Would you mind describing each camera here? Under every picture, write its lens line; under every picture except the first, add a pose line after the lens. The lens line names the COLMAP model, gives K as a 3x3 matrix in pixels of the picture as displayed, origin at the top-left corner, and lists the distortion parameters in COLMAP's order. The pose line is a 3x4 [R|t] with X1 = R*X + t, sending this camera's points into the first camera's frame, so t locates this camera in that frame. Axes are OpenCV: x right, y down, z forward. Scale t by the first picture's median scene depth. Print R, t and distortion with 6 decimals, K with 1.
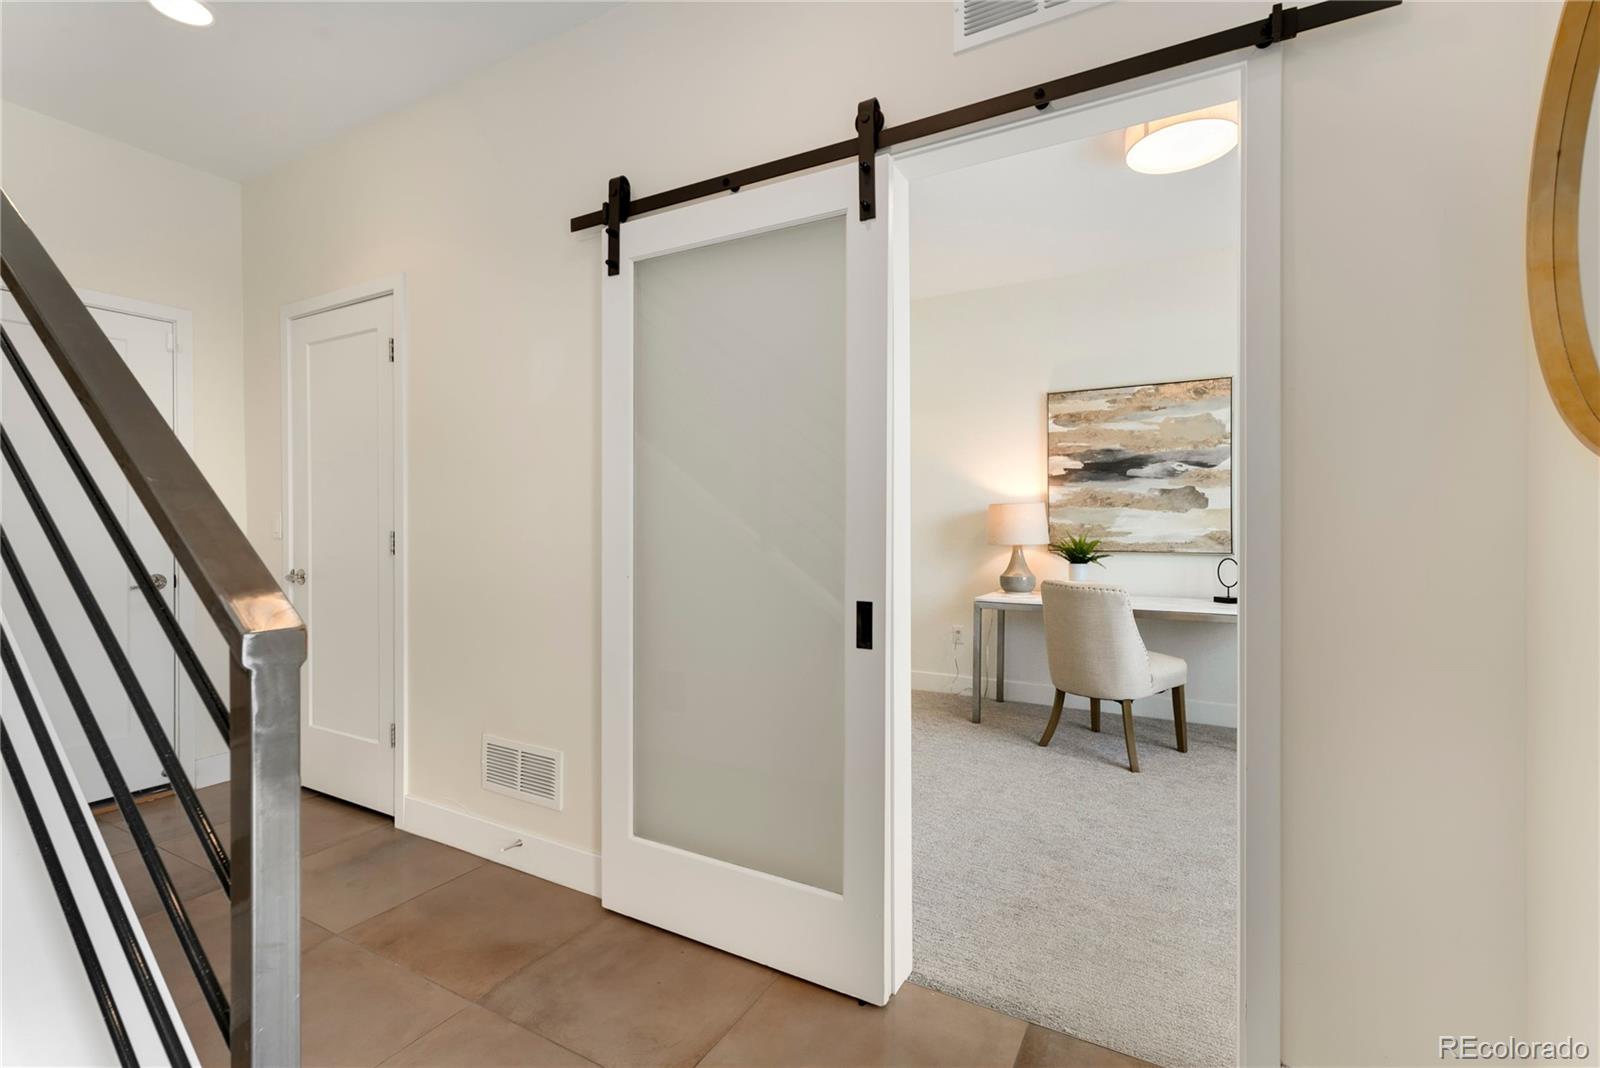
lens RADIAL K [[717.4, 0, 799.6], [0, 717.4, 536.6], [0, 0, 1]] dist [0.000342, 0.000101]
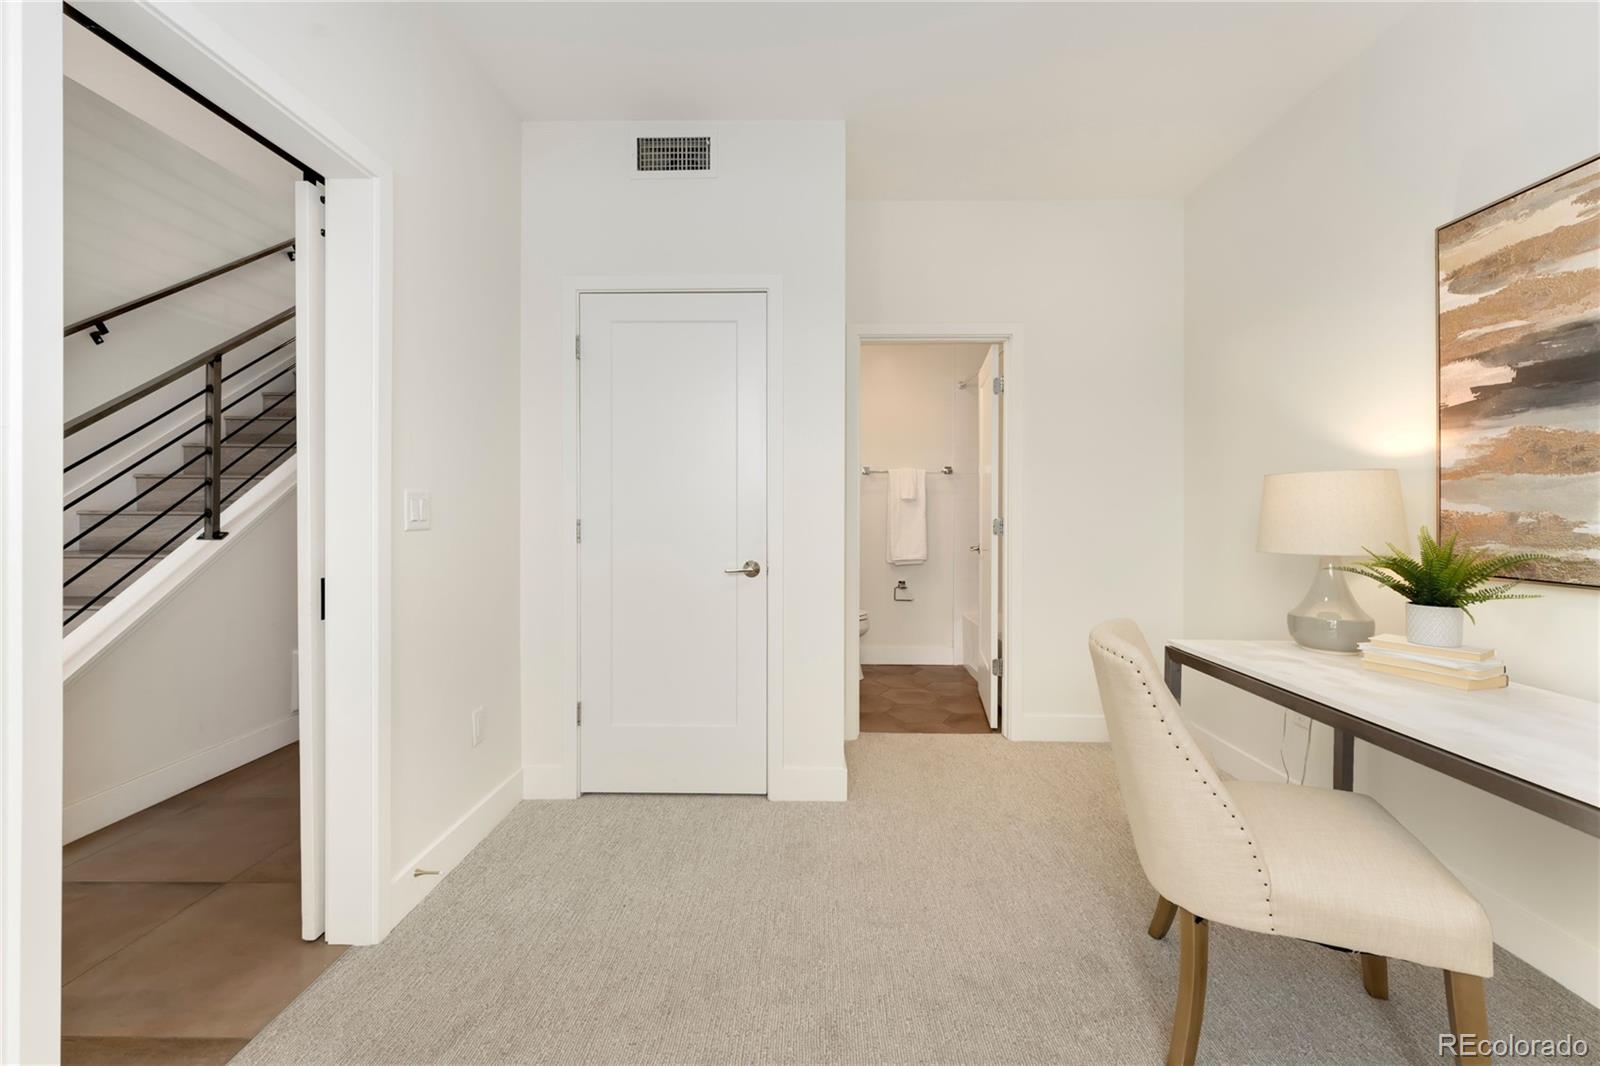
lens RADIAL K [[666.9, 0, 799.9], [0, 666.9, 519.6], [0, 0, 1]] dist [0.001384, 0.000218]
pose [[0.467167, 0.003561, -0.884162, 0.543865], [0.001237, 0.999988, 0.004681, -0.016738], [0.884168, -0.003280, 0.467158, 0.447302]]
